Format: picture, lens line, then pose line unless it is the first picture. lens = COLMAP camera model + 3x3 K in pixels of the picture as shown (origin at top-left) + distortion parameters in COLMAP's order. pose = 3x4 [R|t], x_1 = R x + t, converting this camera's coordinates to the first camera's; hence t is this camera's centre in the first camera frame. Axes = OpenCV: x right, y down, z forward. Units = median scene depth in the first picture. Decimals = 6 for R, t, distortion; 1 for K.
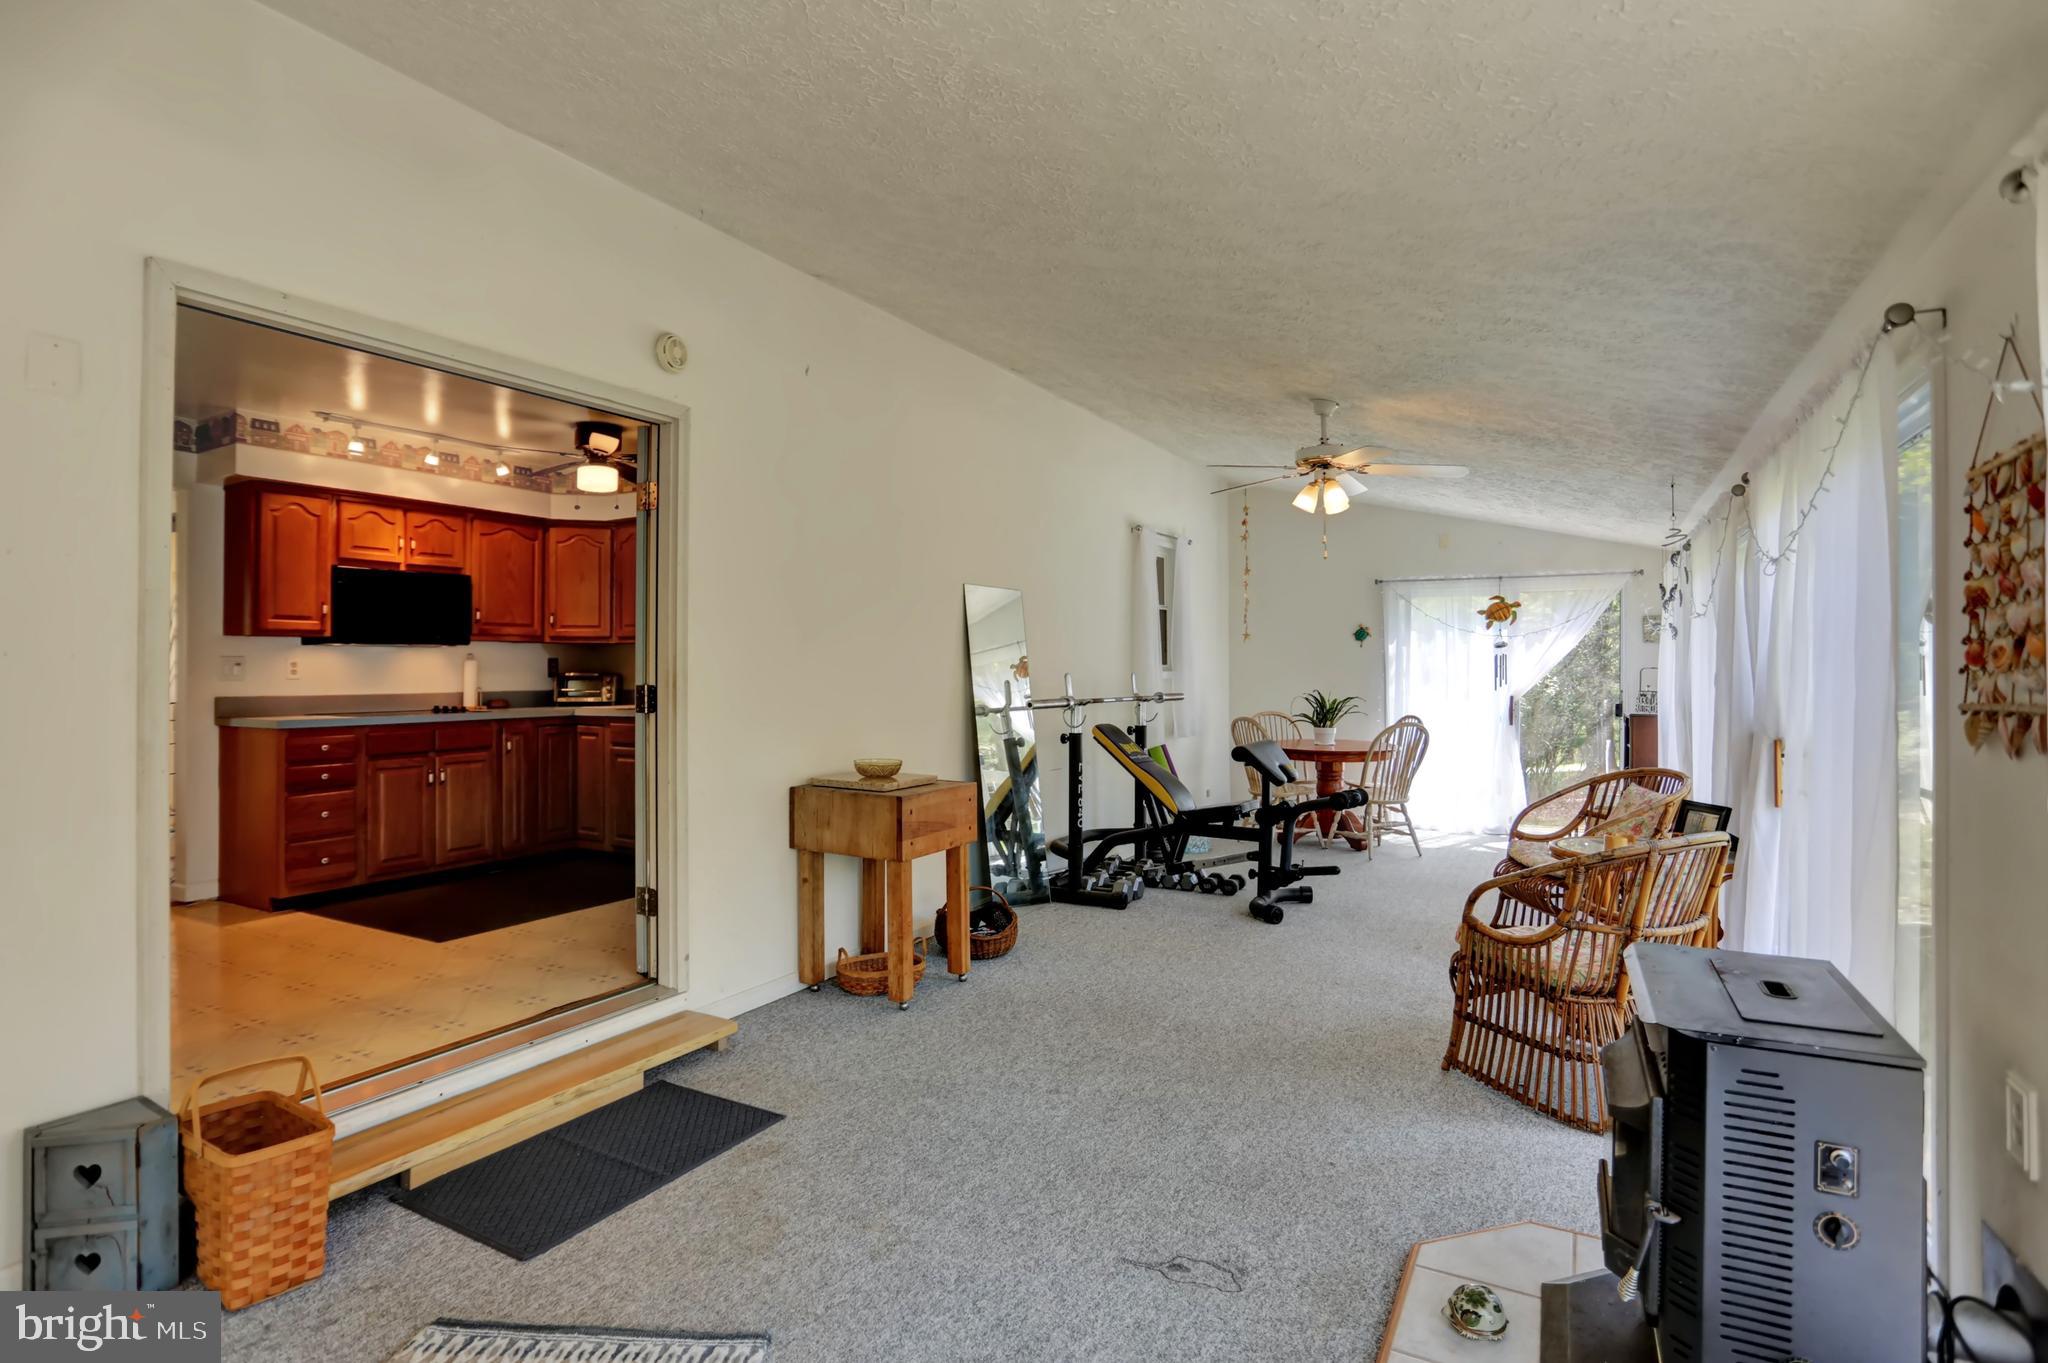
lens RADIAL K [[1039.1, 0, 1022.5], [0, 1039.1, 657.8], [0, 0, 1]] dist [-0.070162, 0.035094]
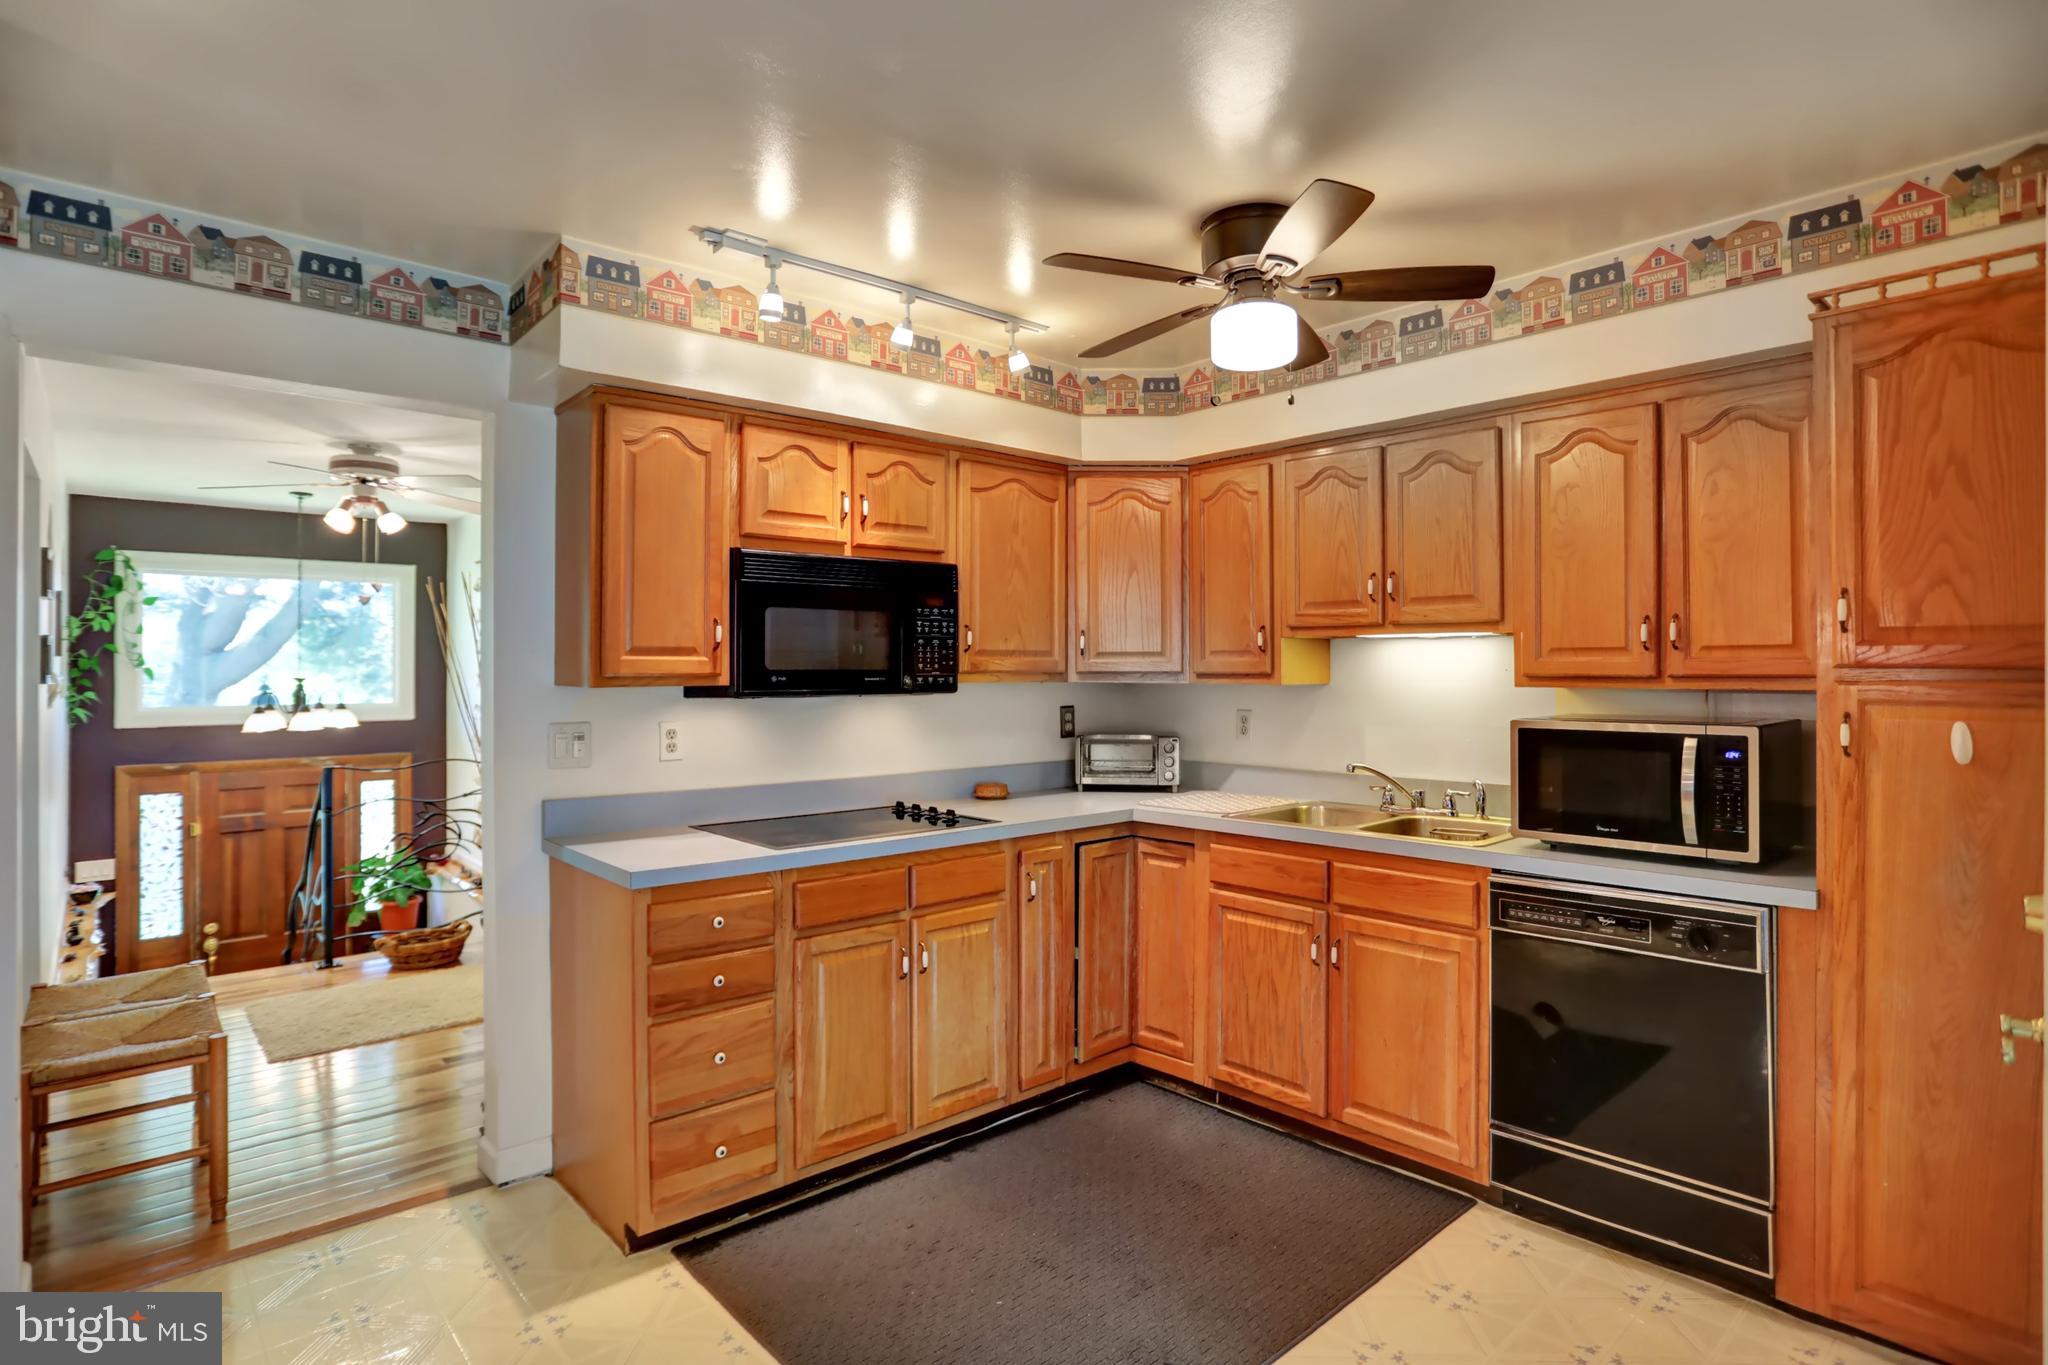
lens RADIAL K [[1063.9, 0, 1023.0], [0, 1063.9, 664.3], [0, 0, 1]] dist [-0.074601, 0.037381]
pose [[0.943504, -0.000862, -0.331359, -0.352565], [0.002480, 0.999987, 0.004463, -0.033100], [0.331351, -0.005033, 0.943494, 0.525626]]
